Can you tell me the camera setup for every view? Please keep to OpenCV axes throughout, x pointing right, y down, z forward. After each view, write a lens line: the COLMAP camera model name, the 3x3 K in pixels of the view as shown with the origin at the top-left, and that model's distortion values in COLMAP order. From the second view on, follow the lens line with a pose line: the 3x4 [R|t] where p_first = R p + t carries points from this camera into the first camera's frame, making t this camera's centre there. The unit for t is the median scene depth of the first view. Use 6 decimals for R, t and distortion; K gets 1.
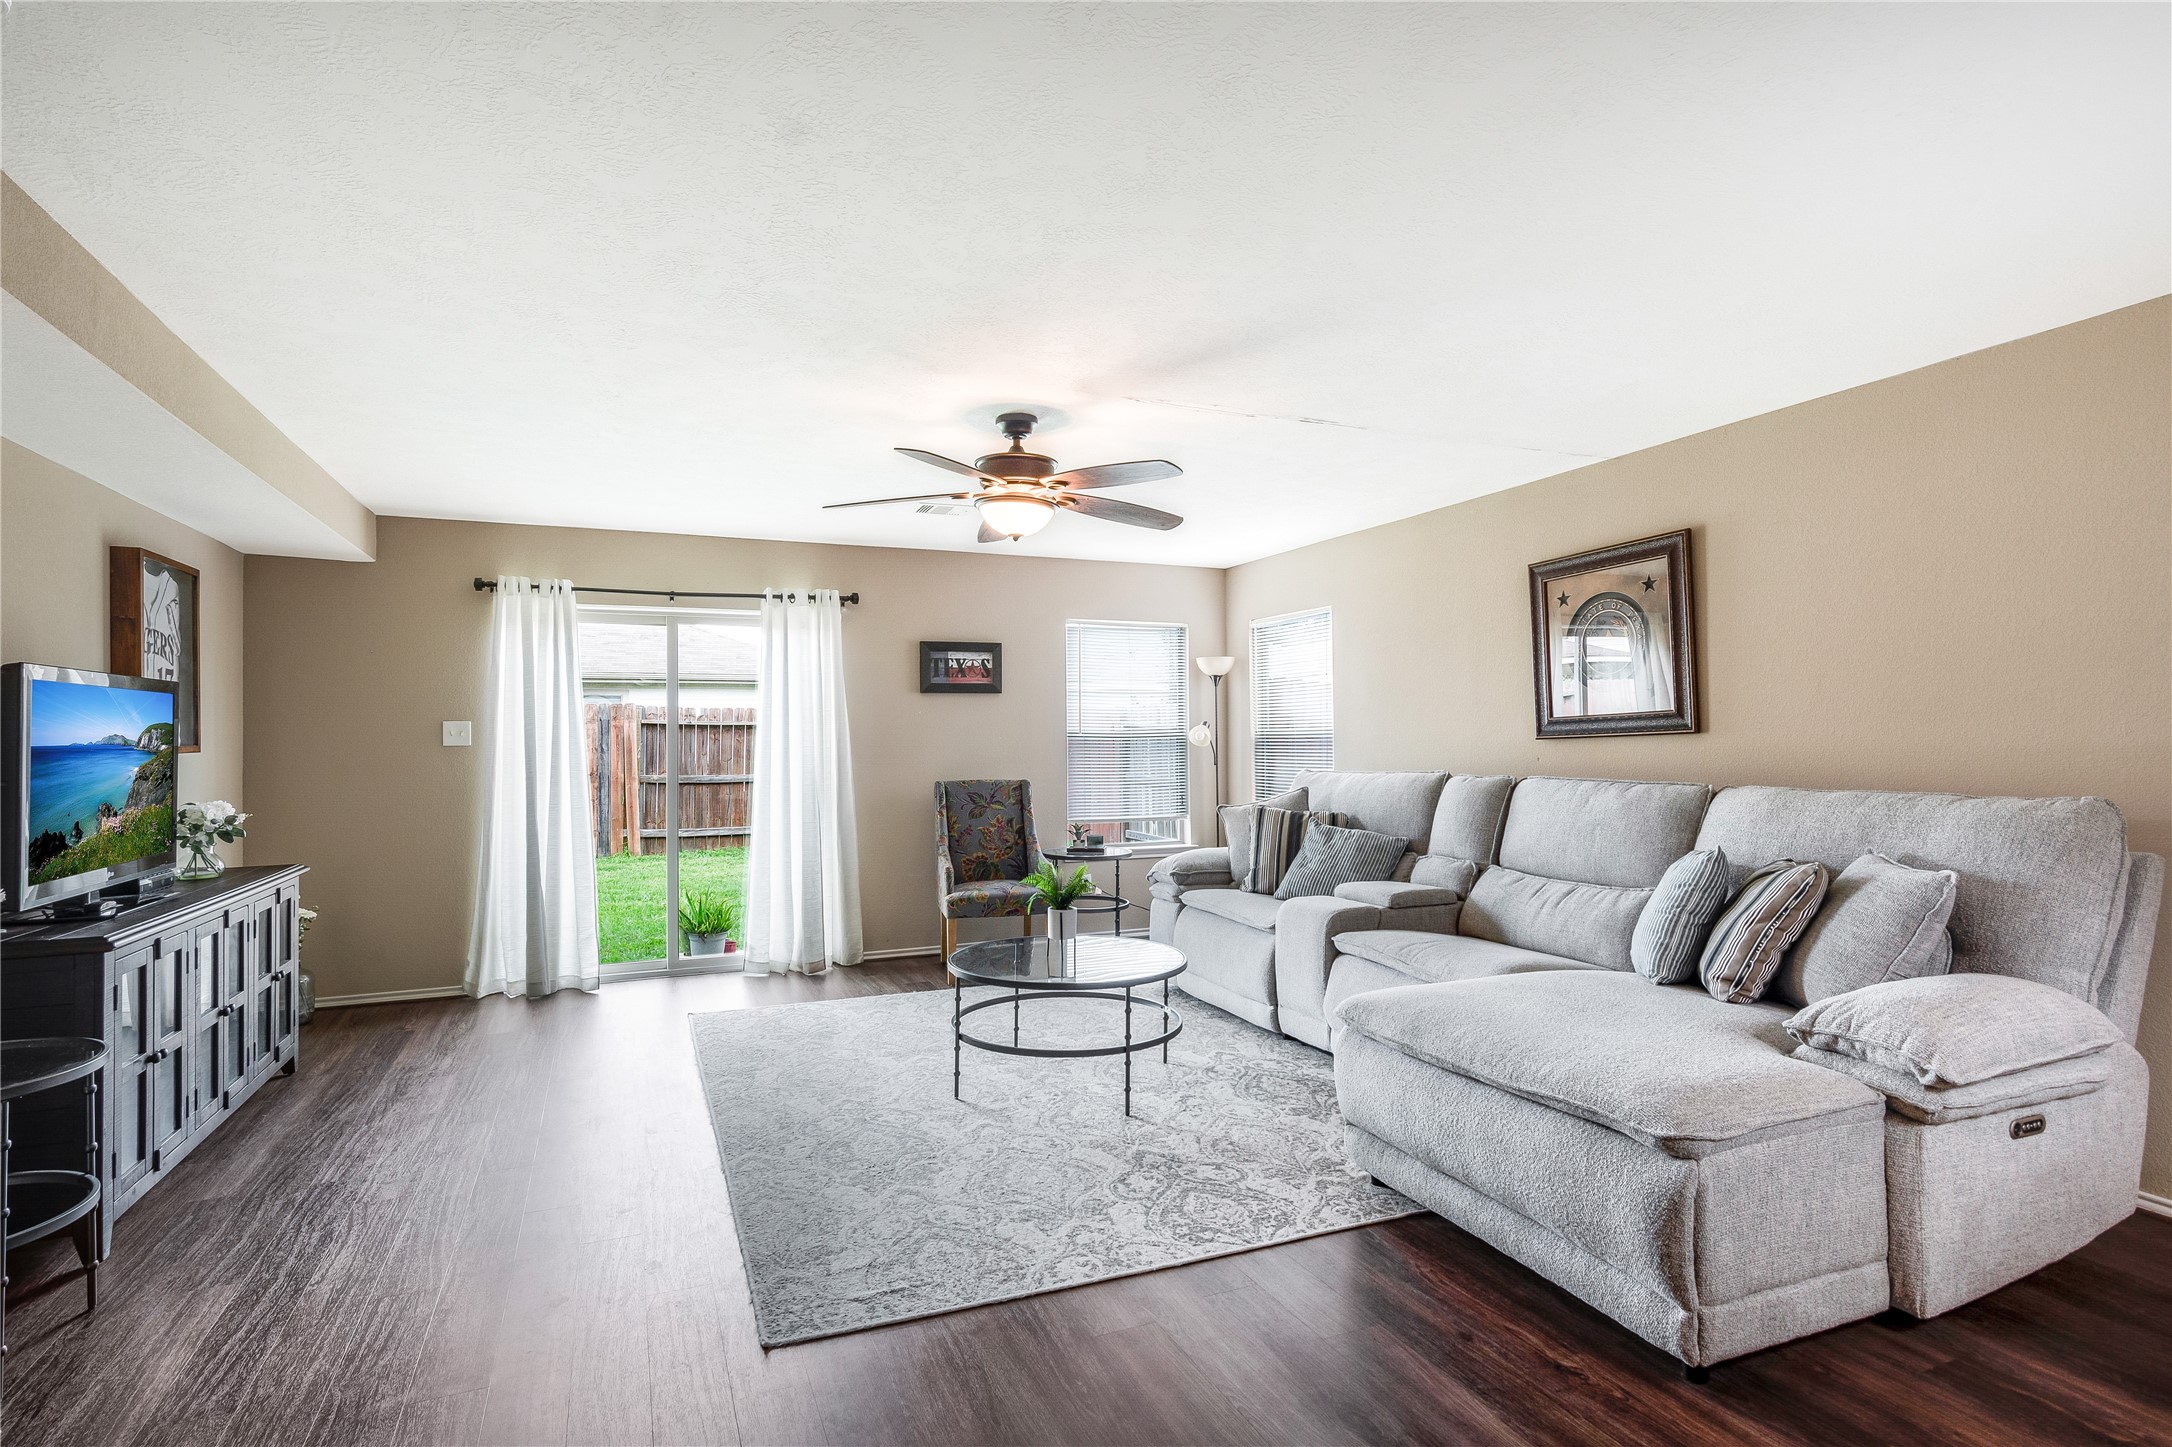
lens RADIAL K [[1136.8, 0, 1092.8], [0, 1136.8, 704.3], [0, 0, 1]] dist [0.005820, 0.000236]
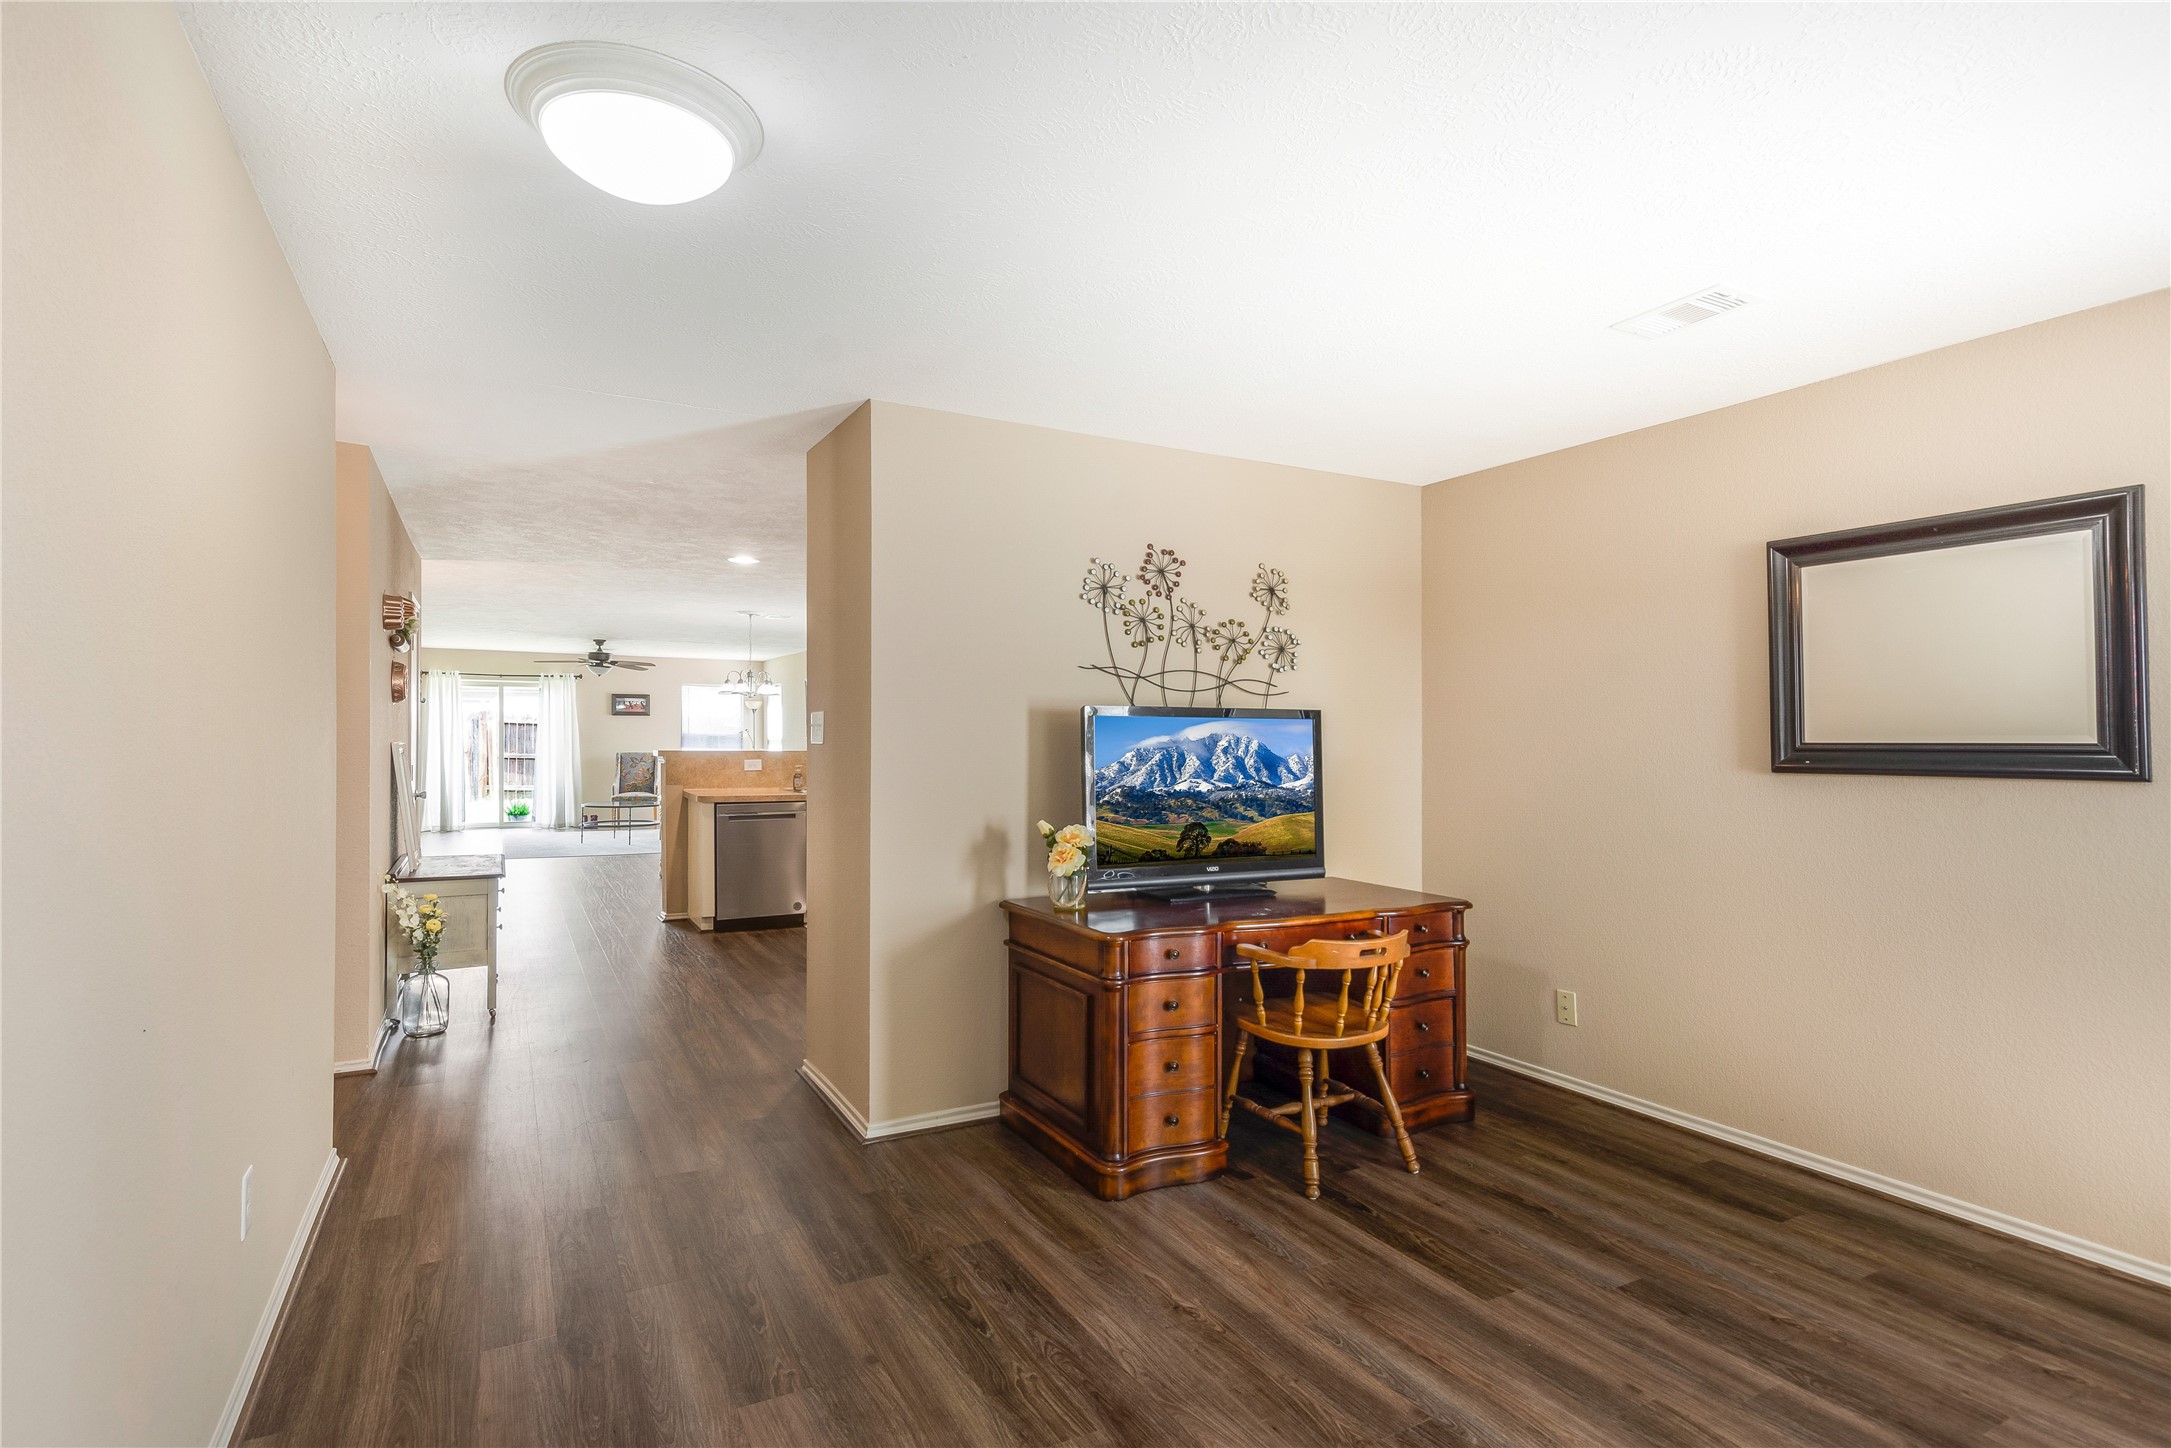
lens RADIAL K [[1055.4, 0, 1063.0], [0, 1055.4, 728.1], [0, 0, 1]] dist [0.000266, 0.001542]
pose [[0.994949, 0.020498, 0.098270, 0.615204], [-0.022621, 0.999533, 0.020533, -0.053639], [-0.097803, -0.022652, 0.994948, -1.392407]]
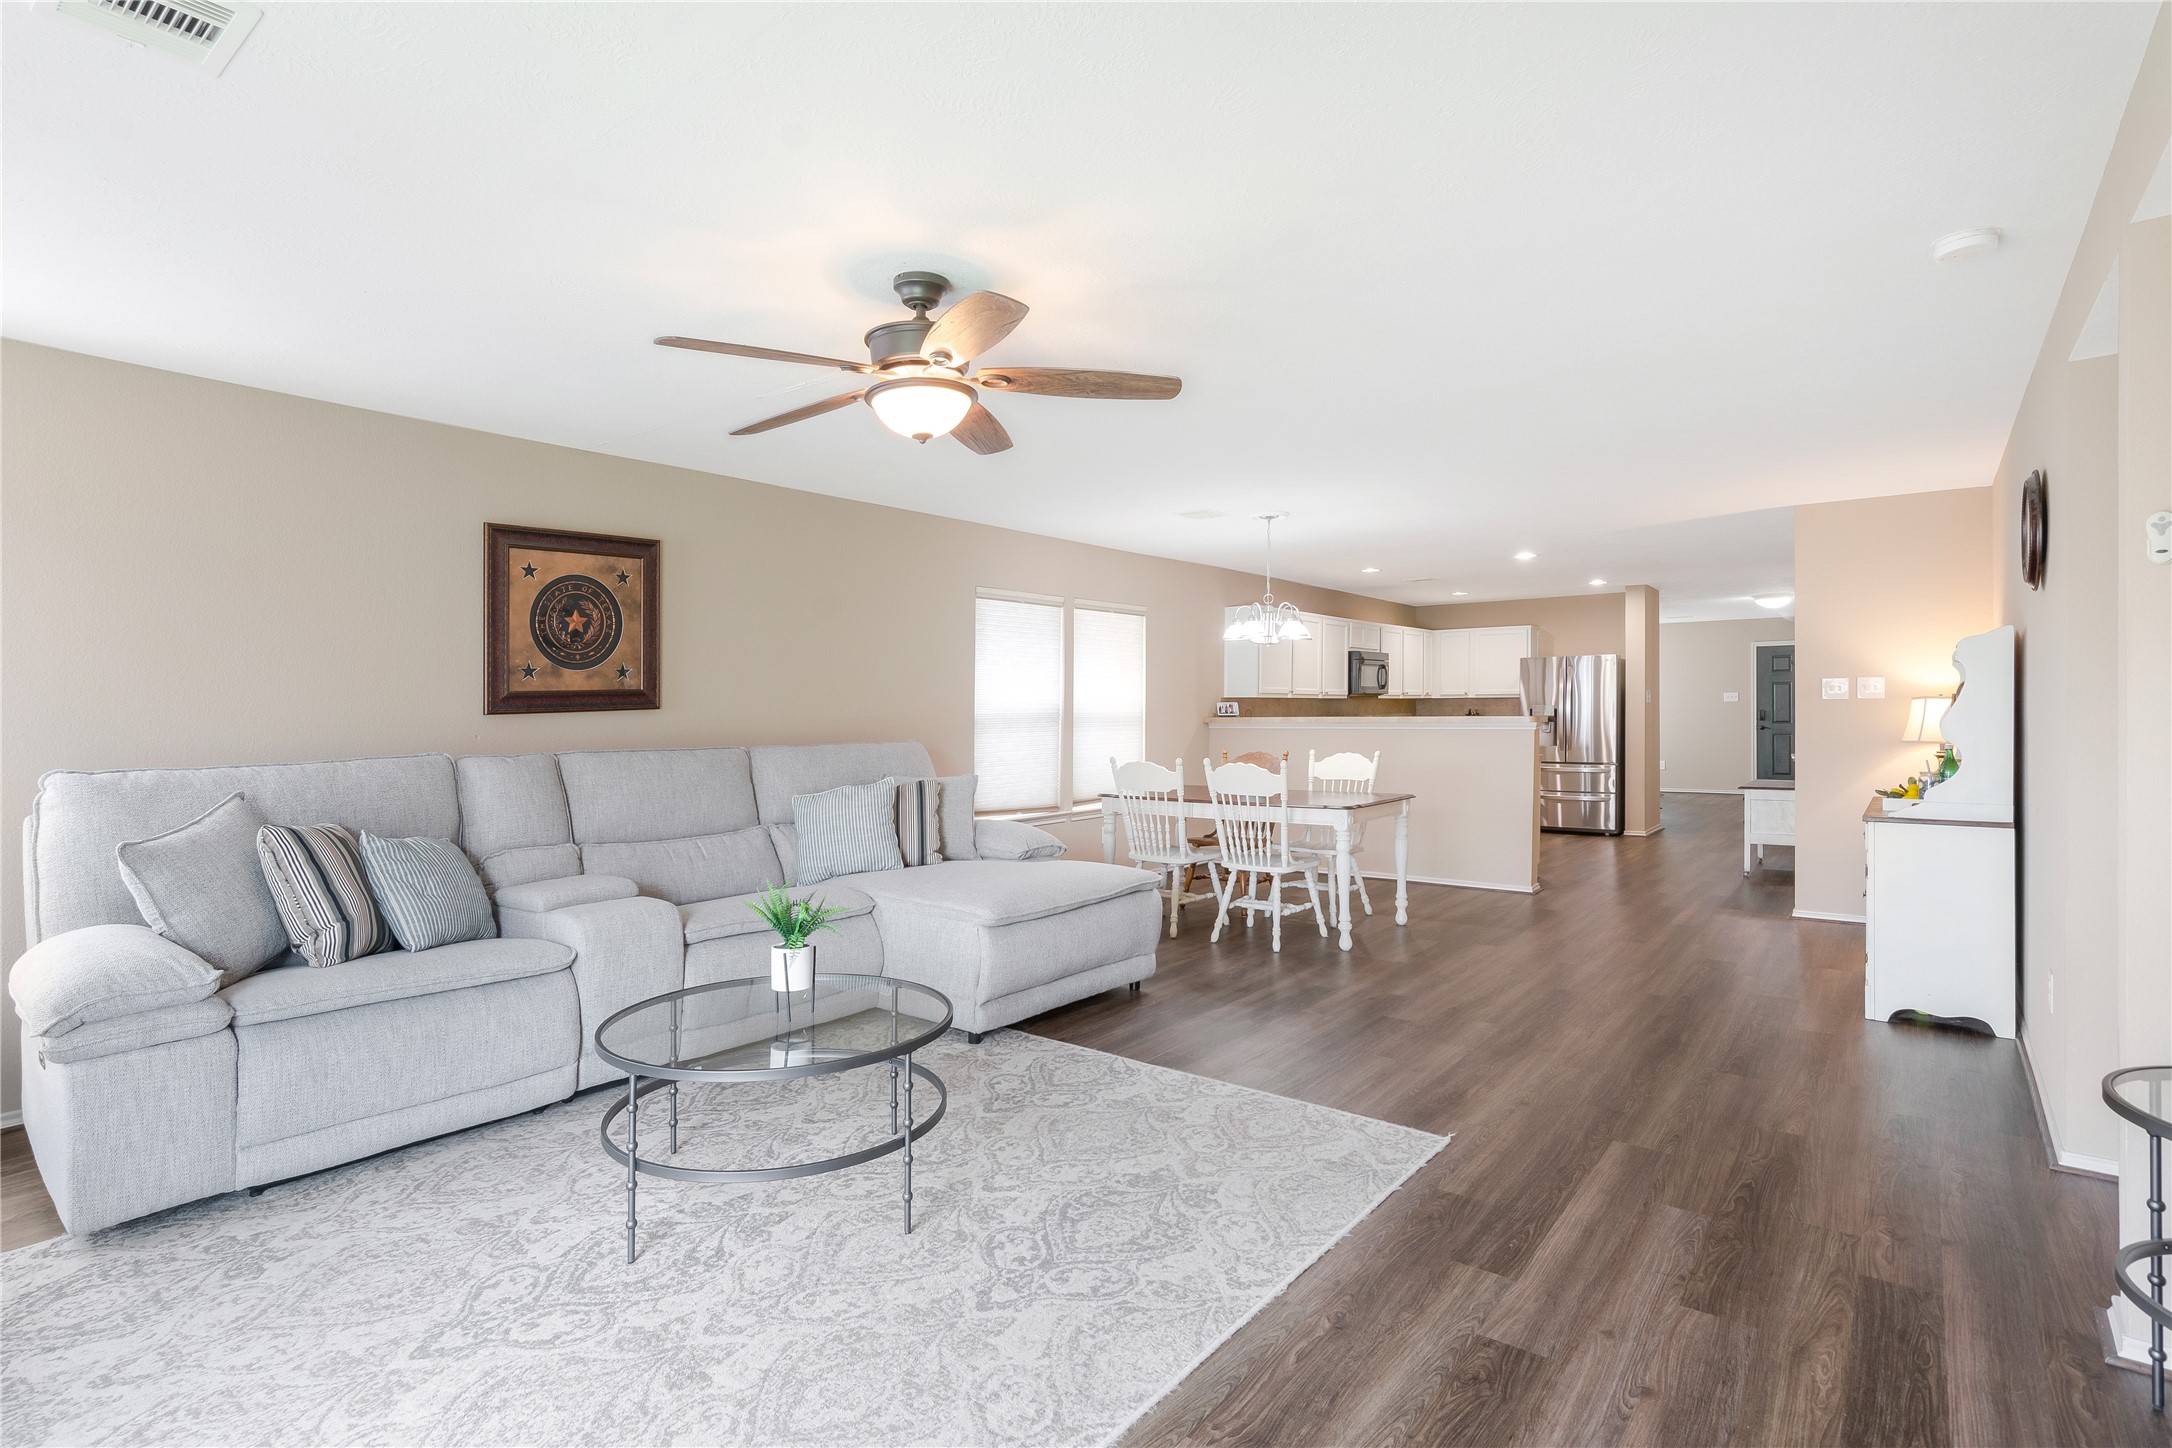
lens RADIAL K [[1055.9, 0, 1070.5], [0, 1055.9, 705.6], [0, 0, 1]] dist [0.000266, 0.001542]
pose [[-0.479537, 0.014728, 0.877398, -0.268925], [-0.012939, 0.999632, -0.023851, 0.017442], [-0.877426, -0.022791, -0.479170, 0.455956]]
